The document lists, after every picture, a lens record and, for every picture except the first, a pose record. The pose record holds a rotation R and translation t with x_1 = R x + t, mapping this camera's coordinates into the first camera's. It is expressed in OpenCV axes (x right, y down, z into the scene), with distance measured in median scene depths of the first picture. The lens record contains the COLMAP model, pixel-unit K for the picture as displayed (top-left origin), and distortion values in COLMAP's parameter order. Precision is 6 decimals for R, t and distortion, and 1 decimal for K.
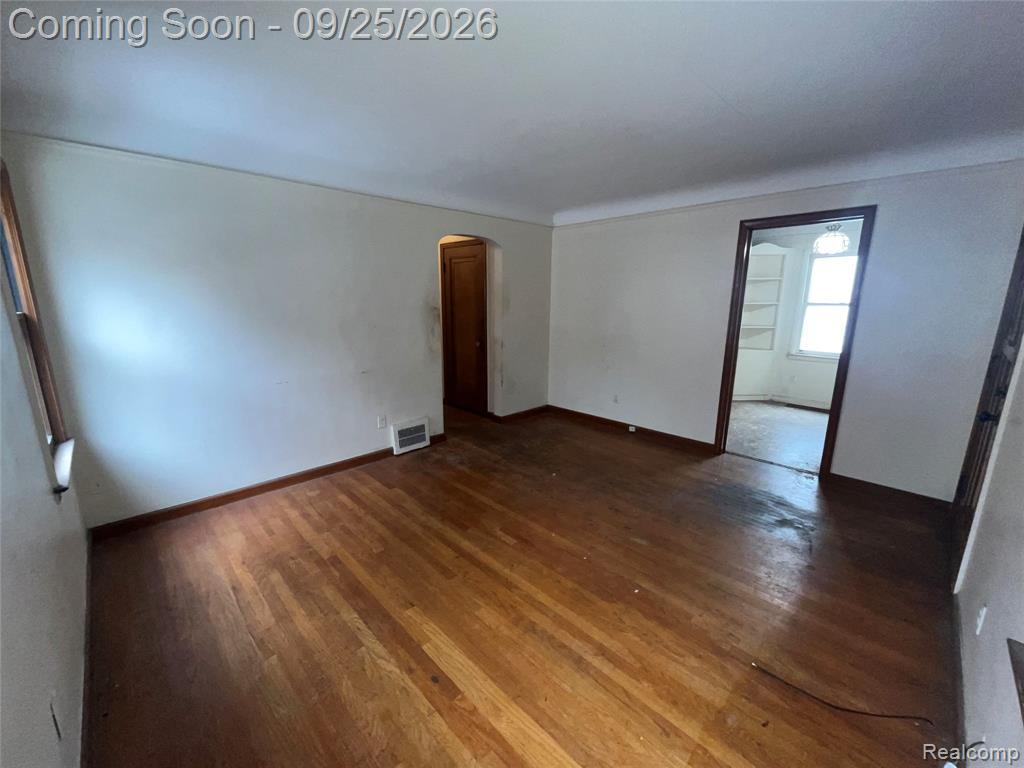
lens RADIAL K [[411.1, 0, 510.1], [0, 411.1, 385.4], [0, 0, 1]] dist [-0.001952, -0.000586]
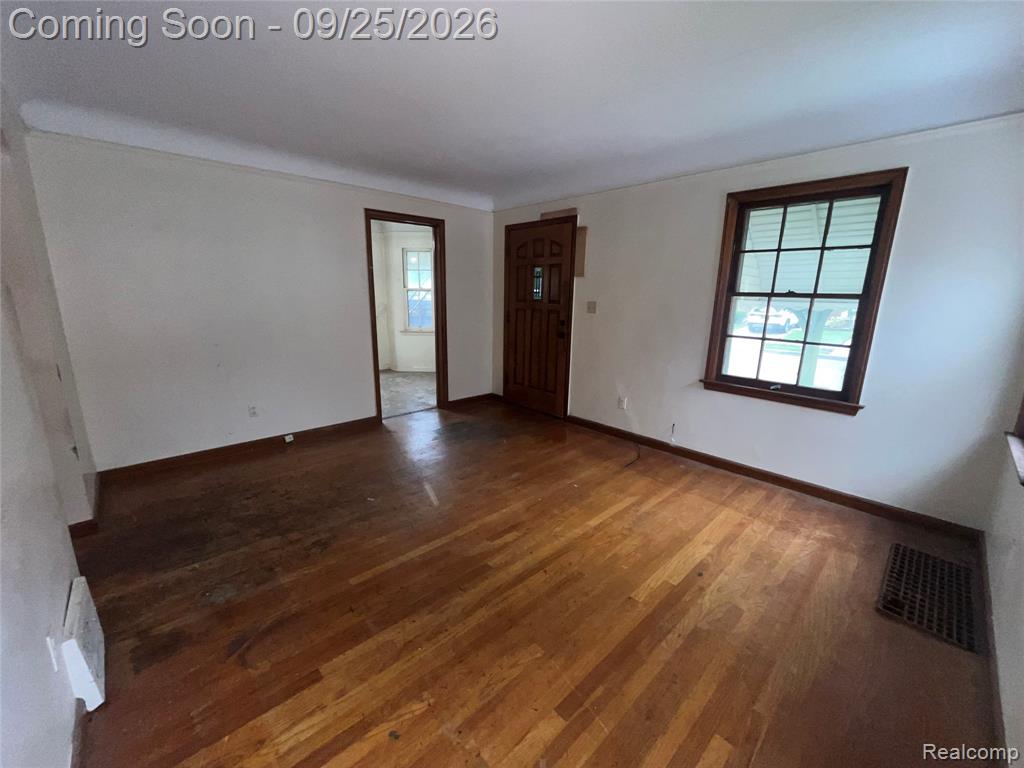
lens RADIAL K [[411.1, 0, 510.1], [0, 411.1, 385.4], [0, 0, 1]] dist [-0.001952, -0.000586]
pose [[0.025243, -0.224881, 0.974059, -0.730396], [0.197198, 0.956345, 0.215681, -0.133444], [-0.980039, 0.186638, 0.068487, 0.769668]]
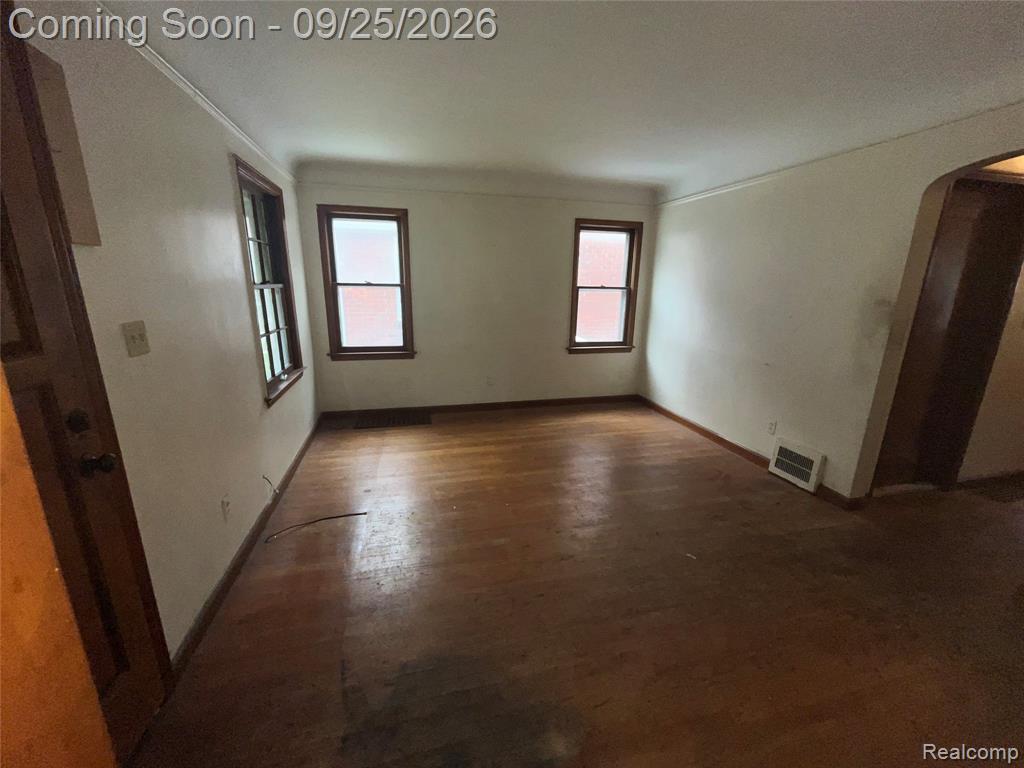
lens RADIAL K [[411.1, 0, 510.1], [0, 411.1, 385.4], [0, 0, 1]] dist [-0.001952, -0.000586]
pose [[-0.503389, 0.203271, -0.839810, 0.887107], [-0.197772, 0.919027, 0.340992, -0.232927], [0.841122, 0.337742, -0.422427, 1.131826]]
